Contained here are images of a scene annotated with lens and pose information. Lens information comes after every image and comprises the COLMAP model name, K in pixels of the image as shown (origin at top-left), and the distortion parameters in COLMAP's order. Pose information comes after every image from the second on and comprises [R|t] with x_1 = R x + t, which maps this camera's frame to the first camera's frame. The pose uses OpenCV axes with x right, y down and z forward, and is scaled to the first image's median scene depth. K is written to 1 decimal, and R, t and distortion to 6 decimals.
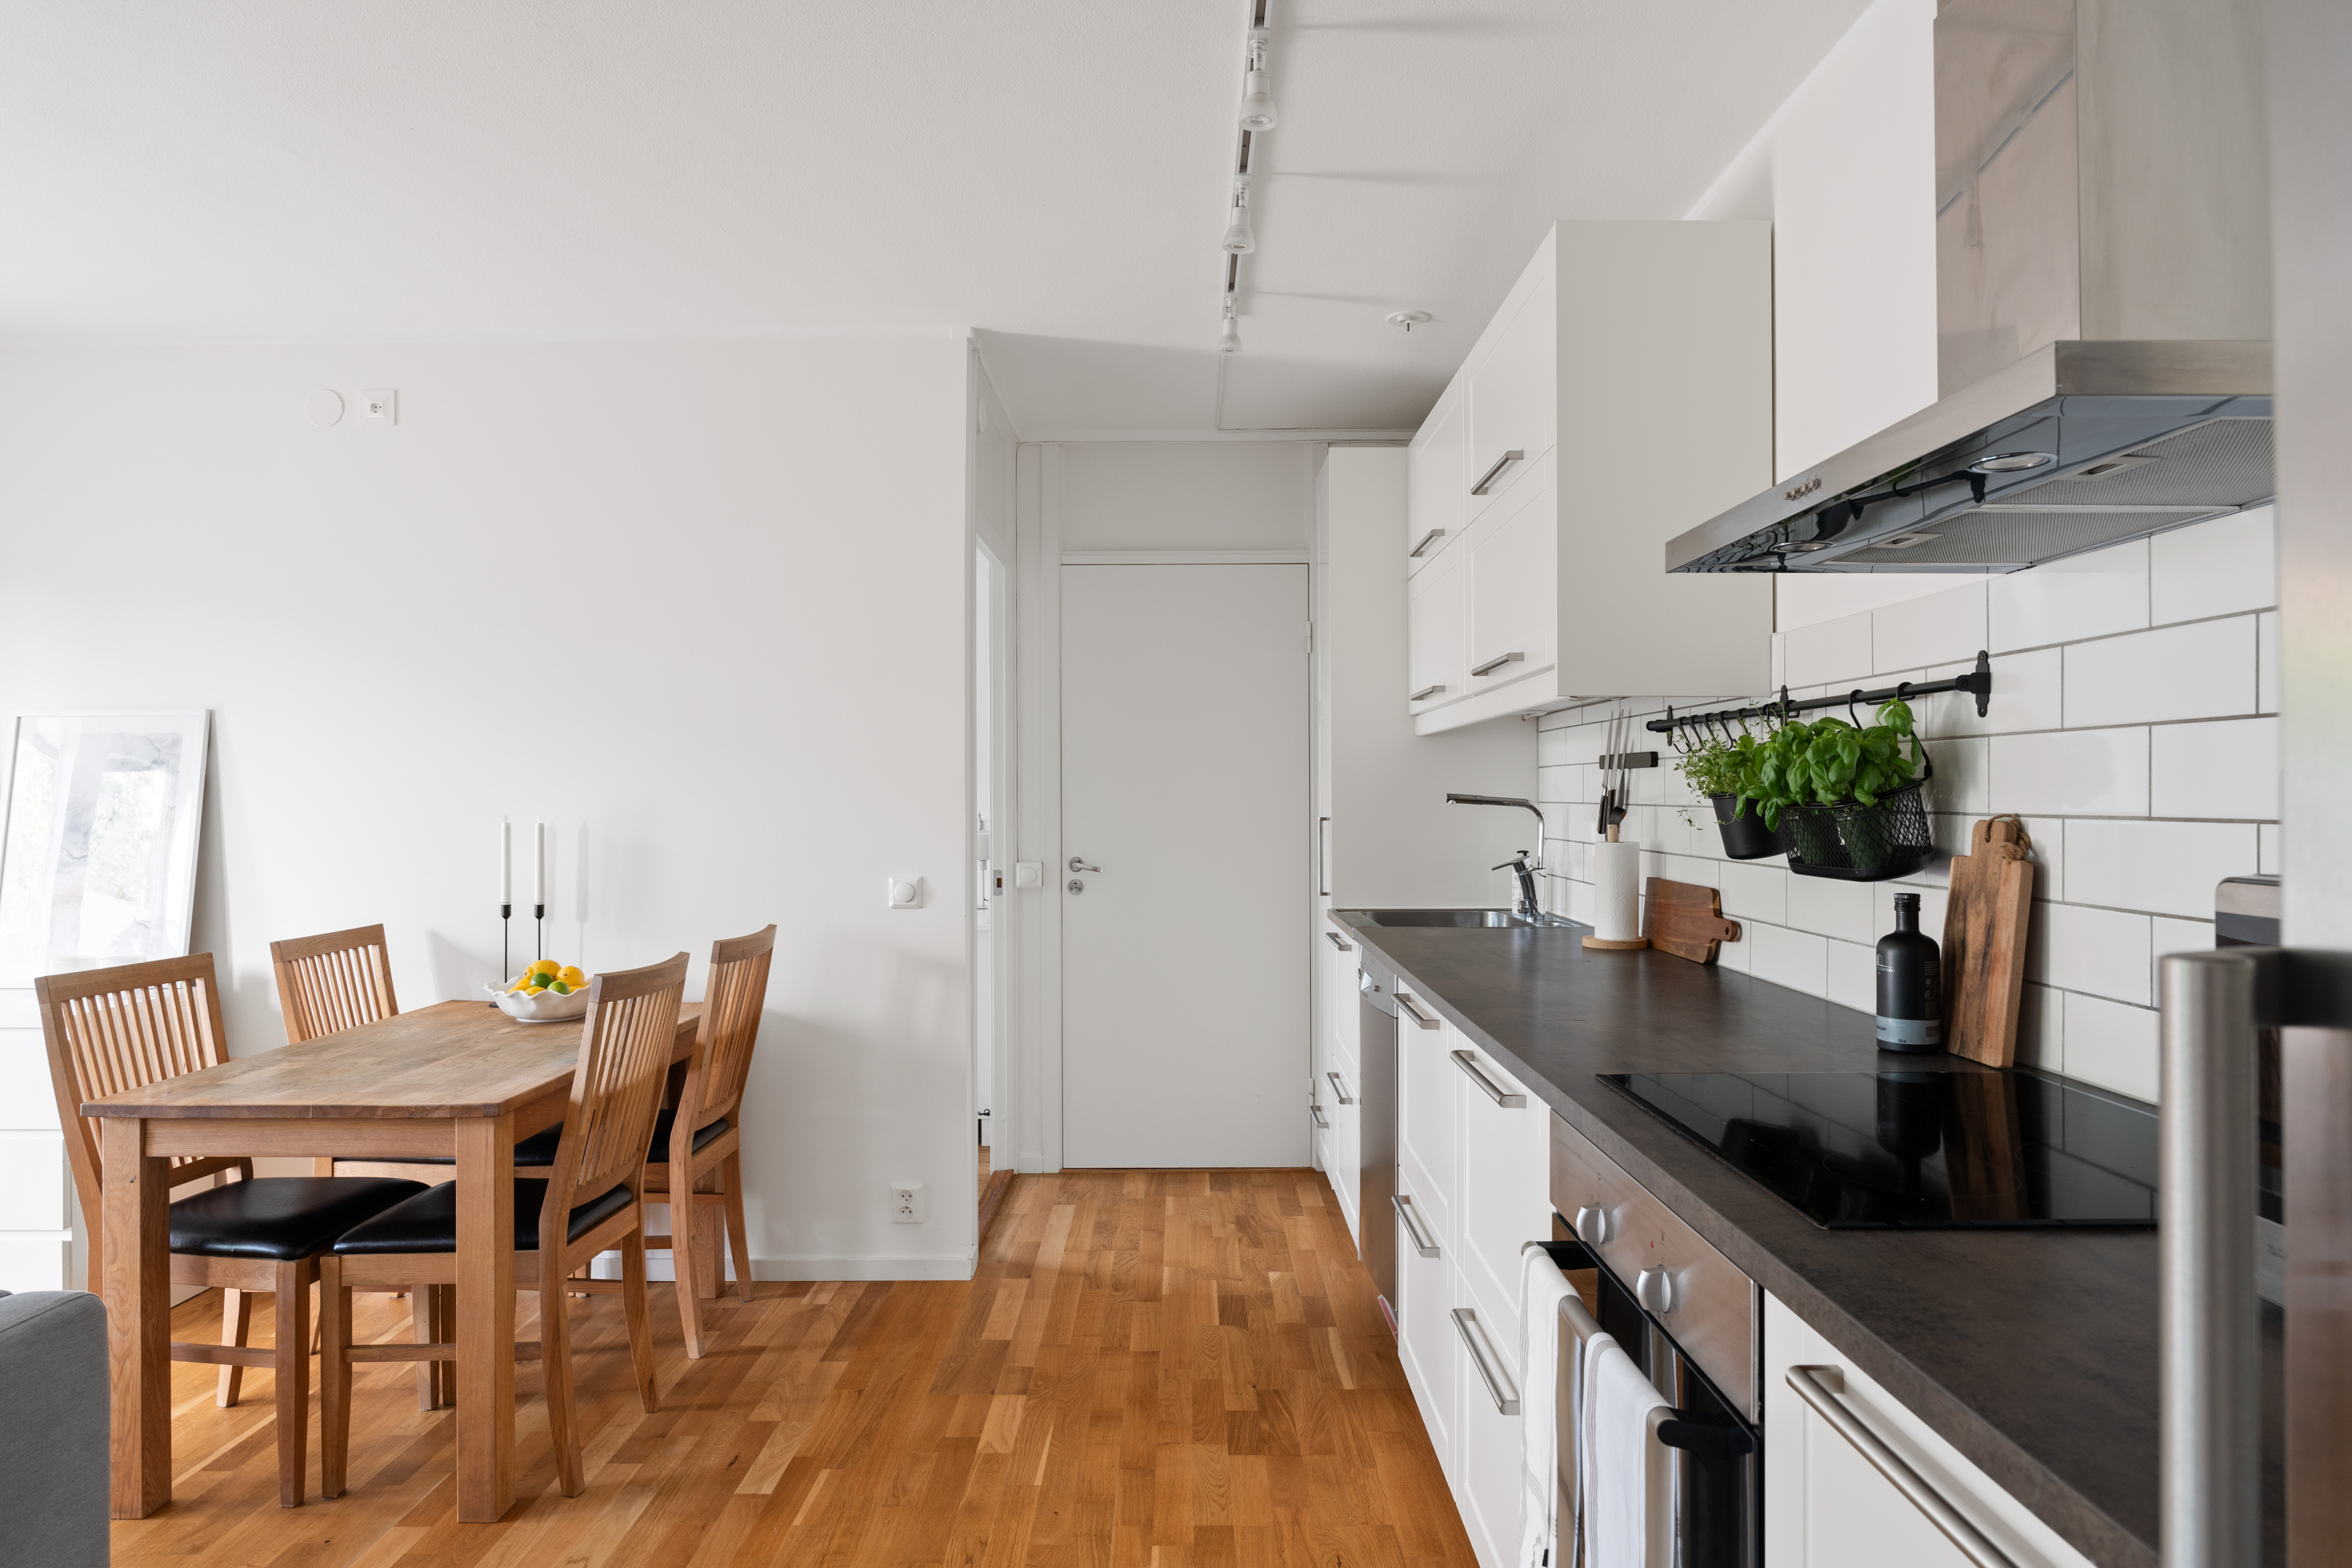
lens RADIAL K [[1373.9, 0, 1176.0], [0, 1373.9, 784.0], [0, 0, 1]] dist [0.004389, 0.000520]
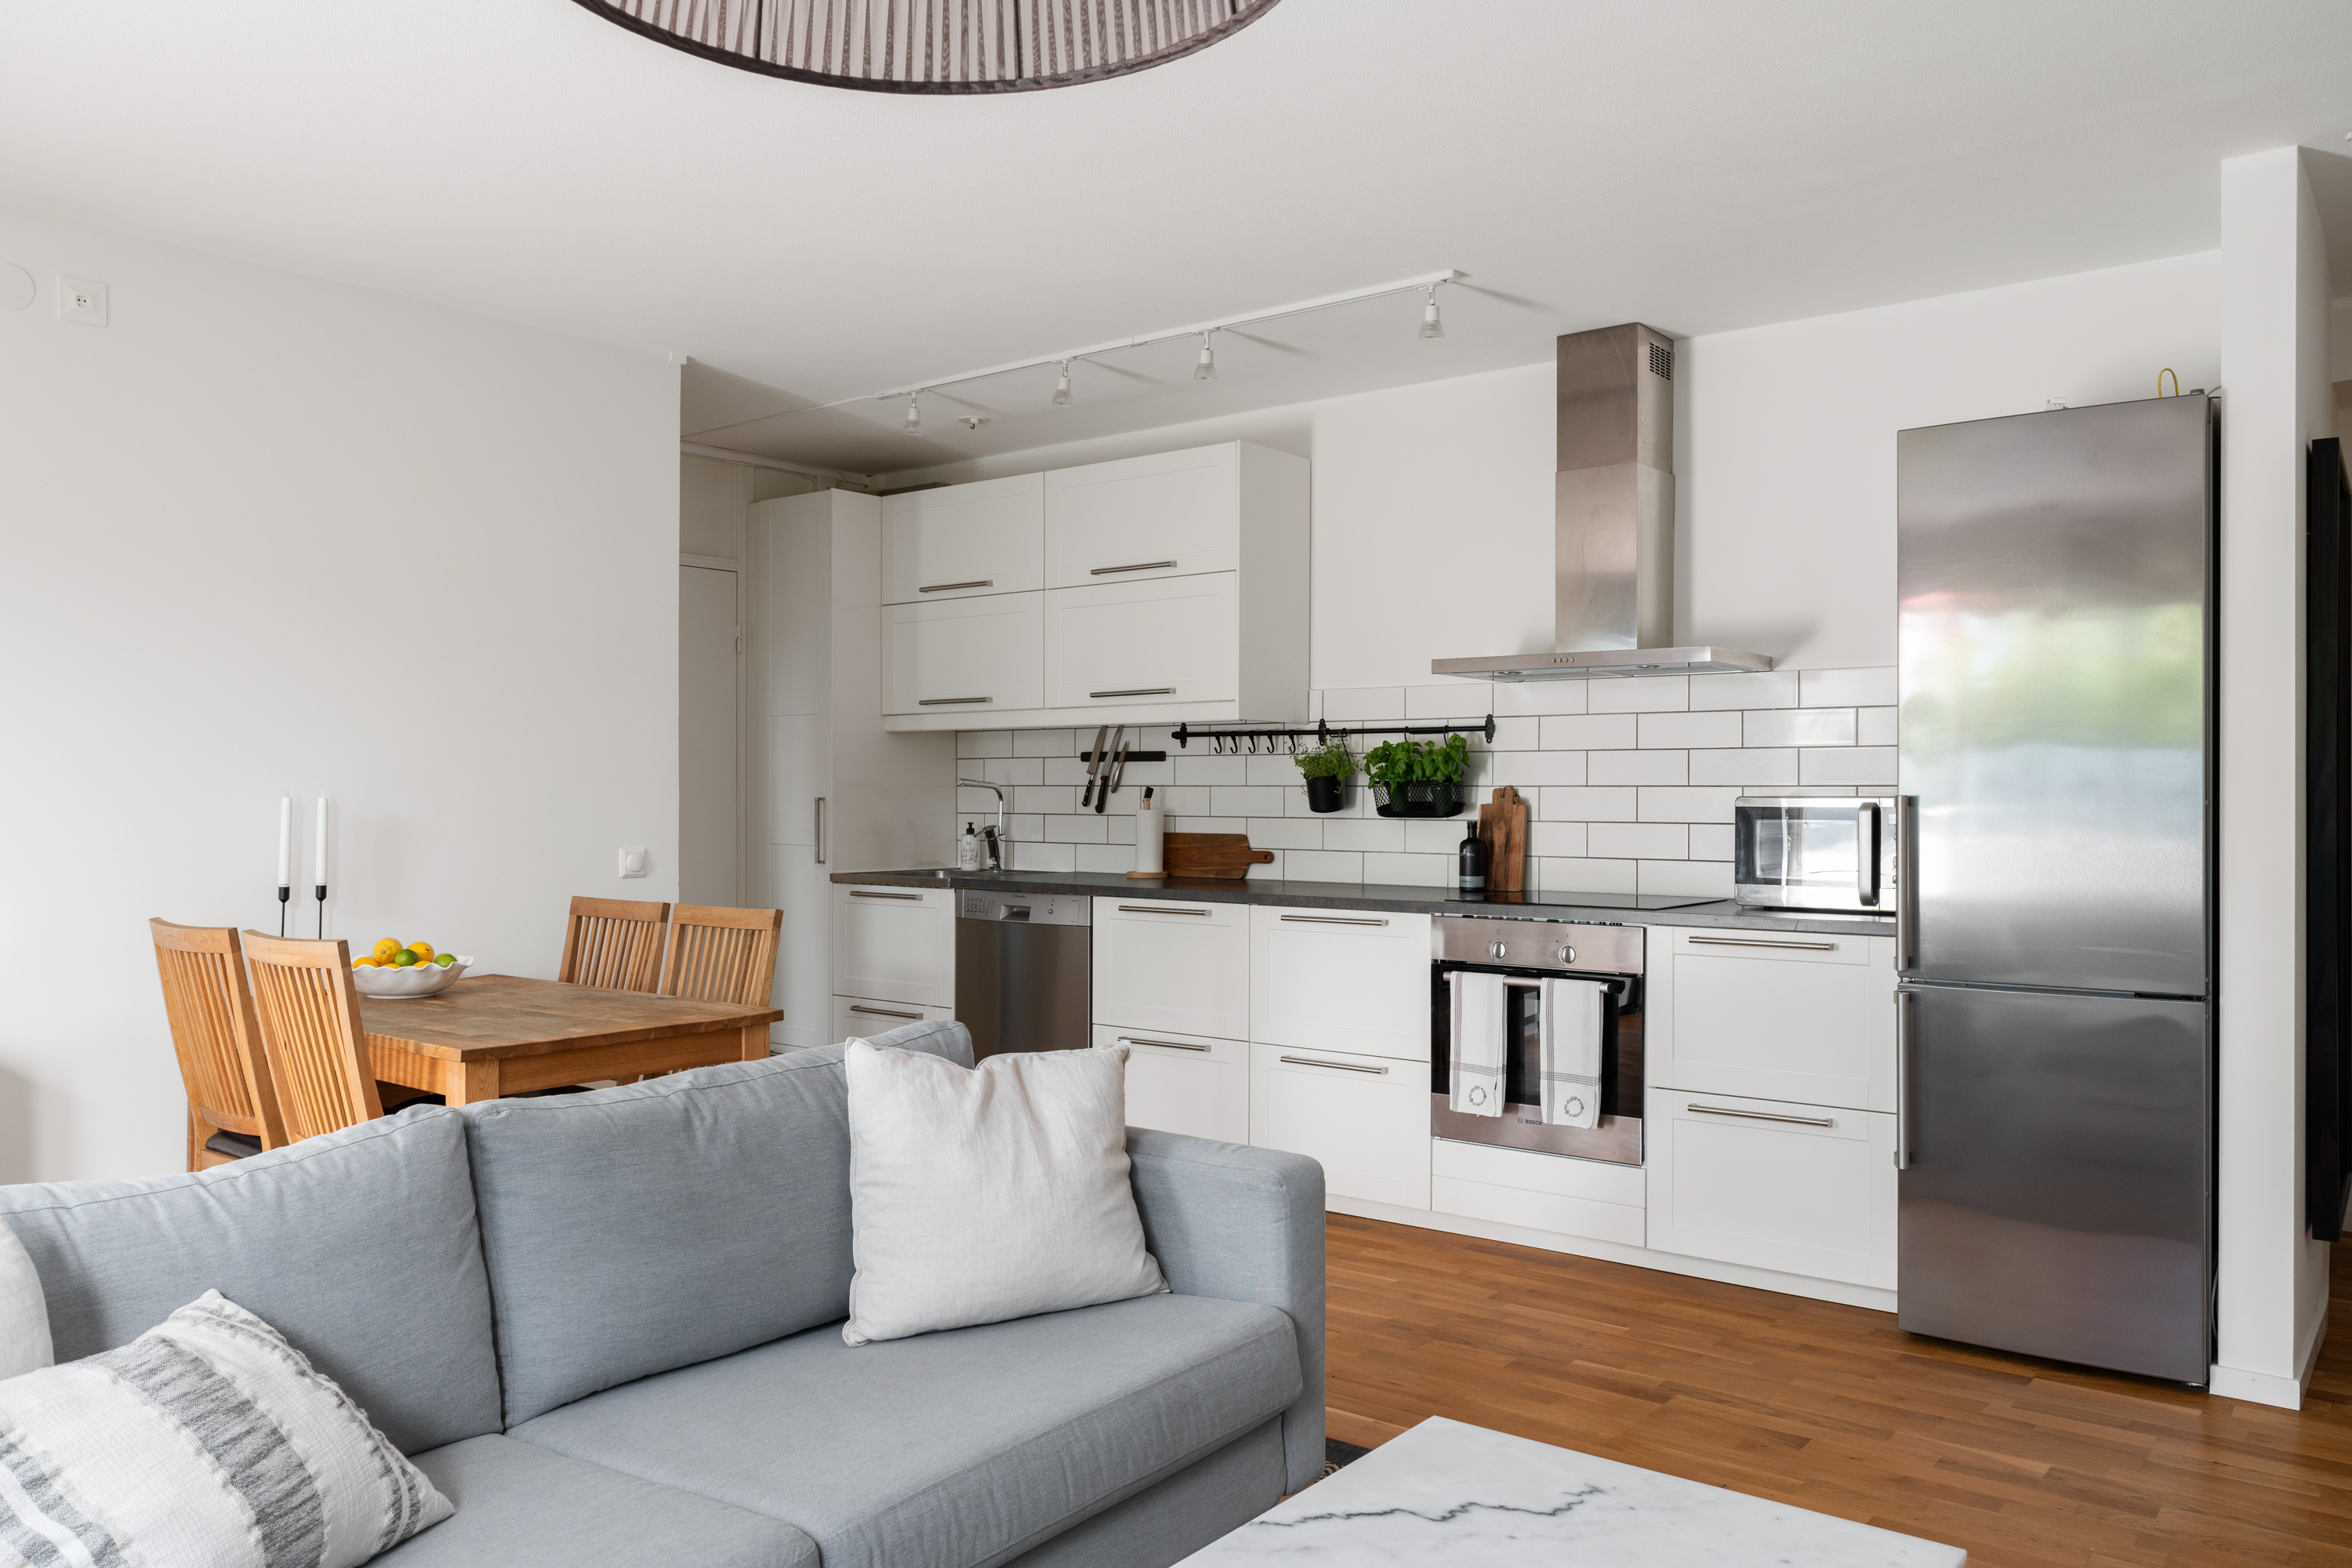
lens RADIAL K [[1619.0, 0, 1176.0], [0, 1619.0, 784.0], [0, 0, 1]] dist [-0.004679, -0.001002]
pose [[0.616049, 0.008929, 0.787657, -1.800973], [-0.009740, 0.999946, -0.003718, 0.032421], [-0.787648, -0.005381, 0.616102, -0.237469]]
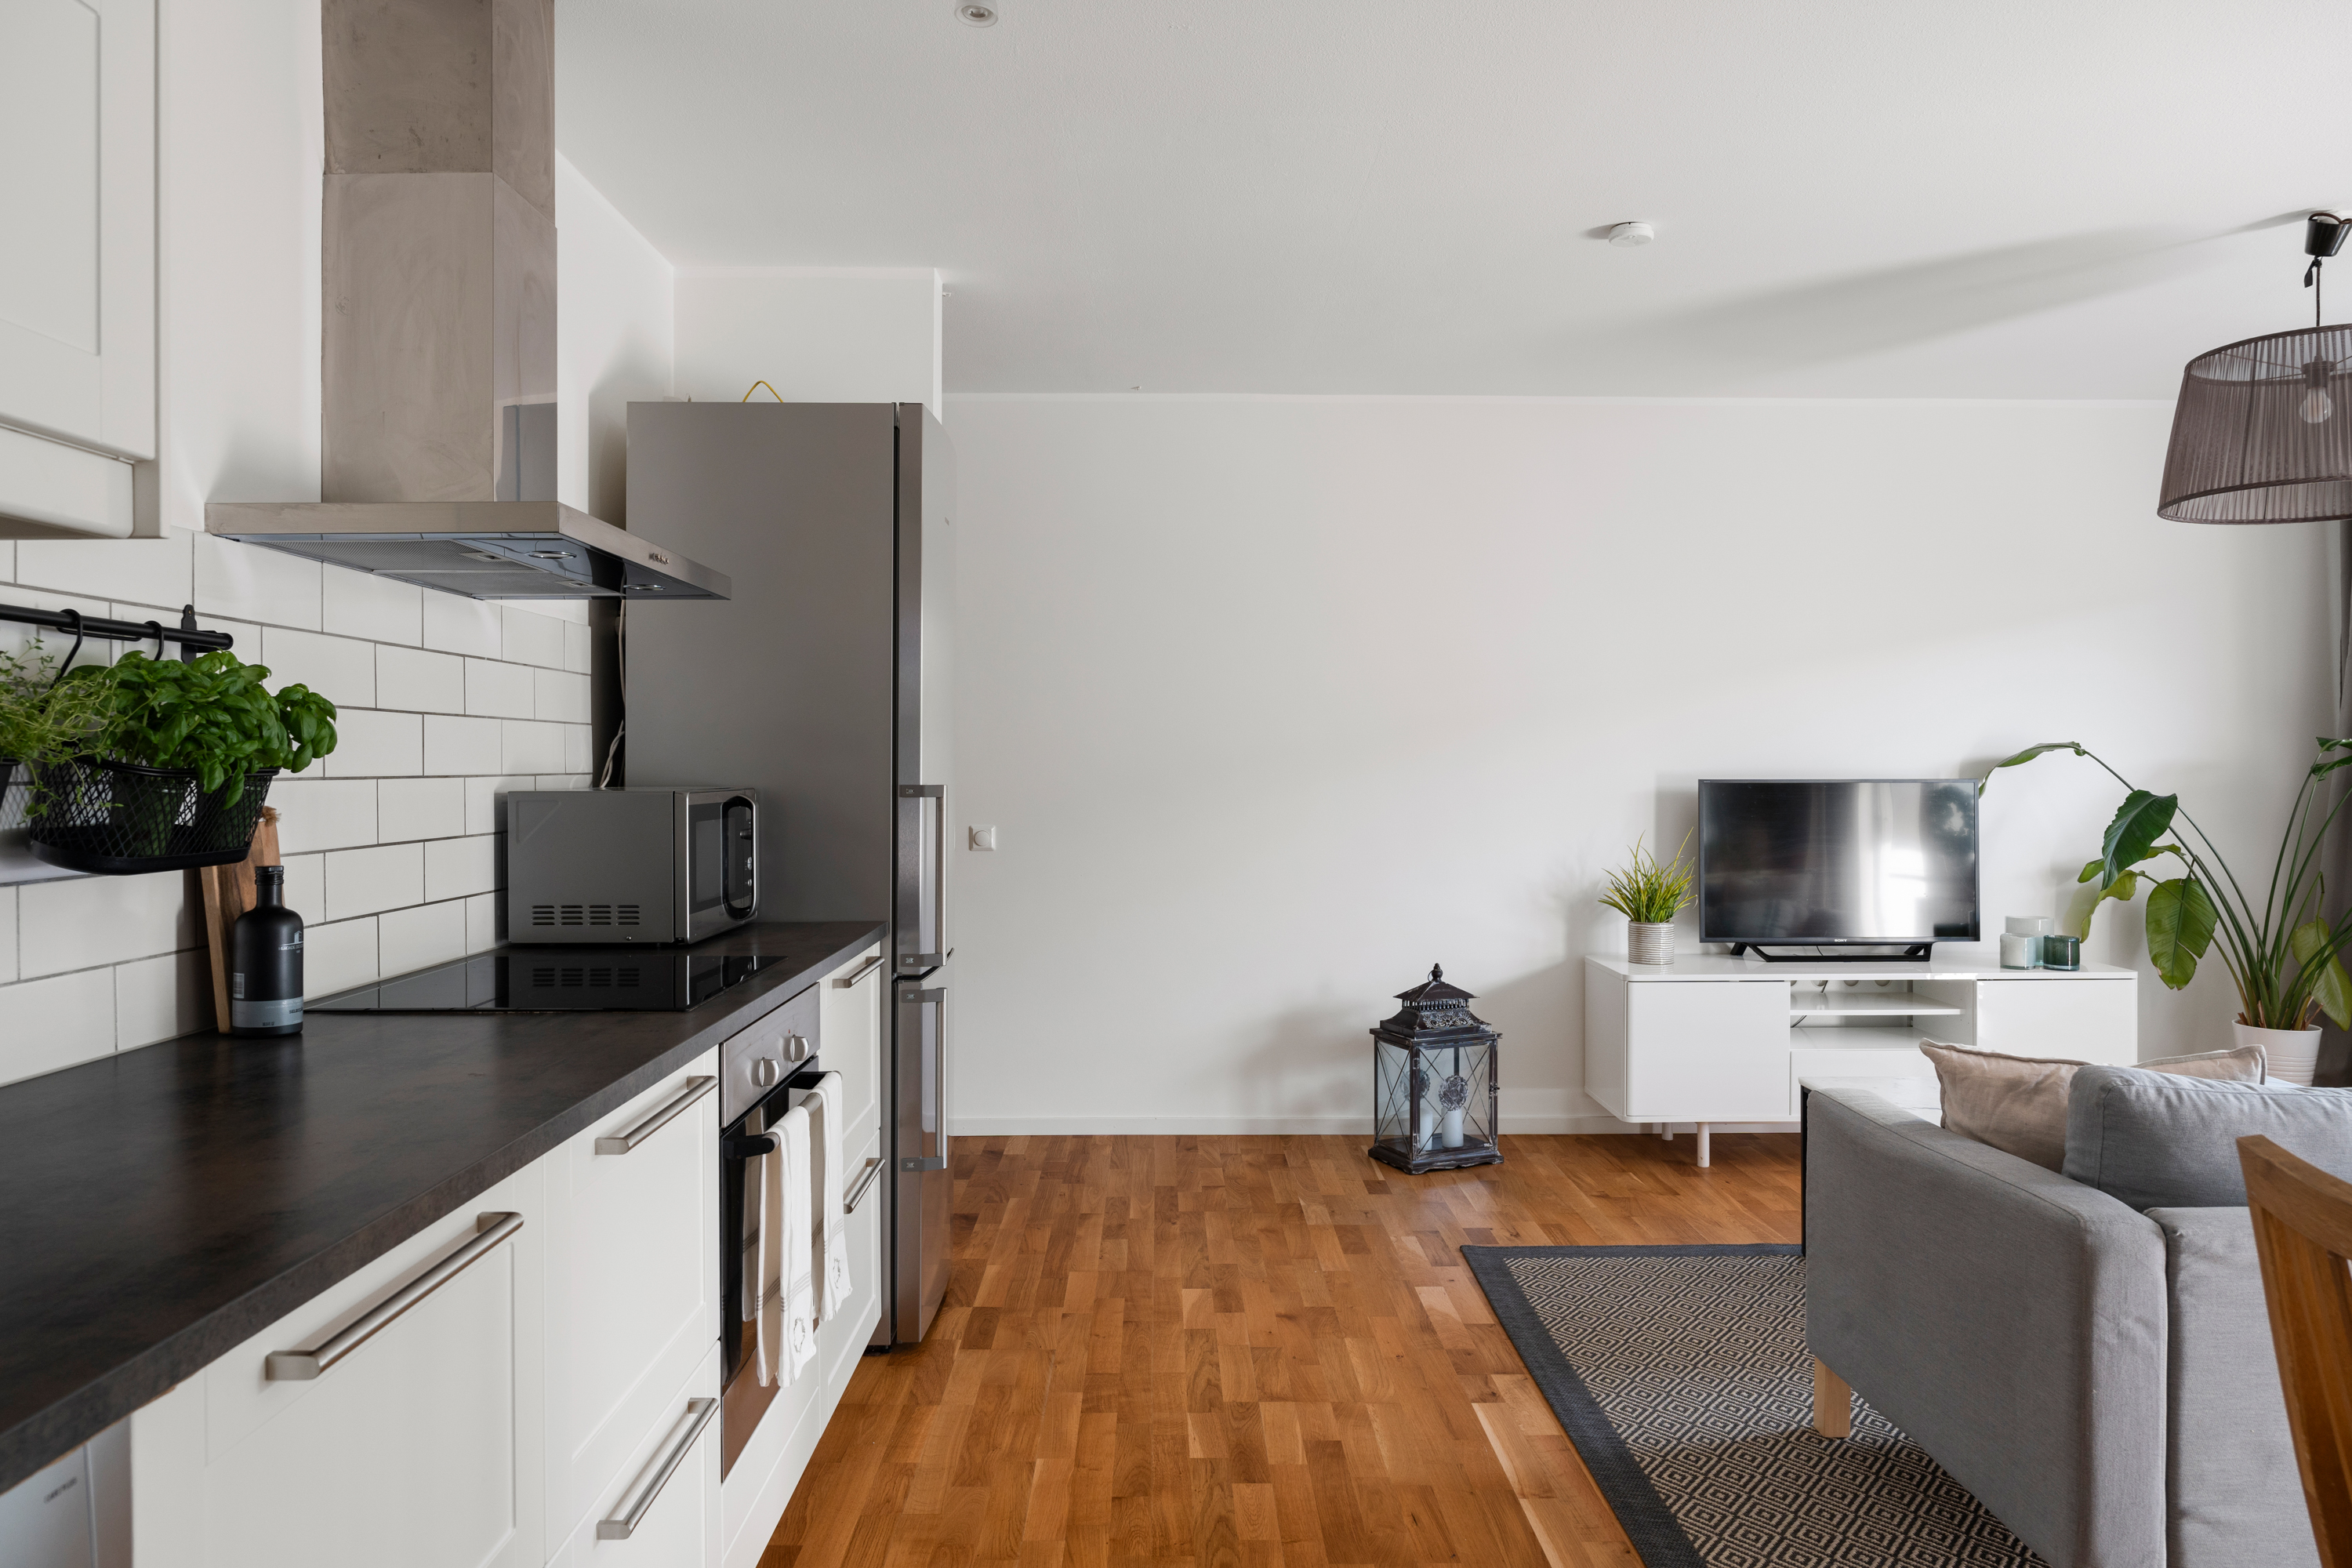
lens RADIAL K [[1598.3, 0, 1176.0], [0, 1598.3, 784.0], [0, 0, 1]] dist [0.000672, 0.000202]
pose [[-0.999980, -0.000690, -0.006348, -0.102229], [-0.000763, 0.999935, 0.011391, 0.011280], [0.006340, 0.011396, -0.999915, 1.982408]]
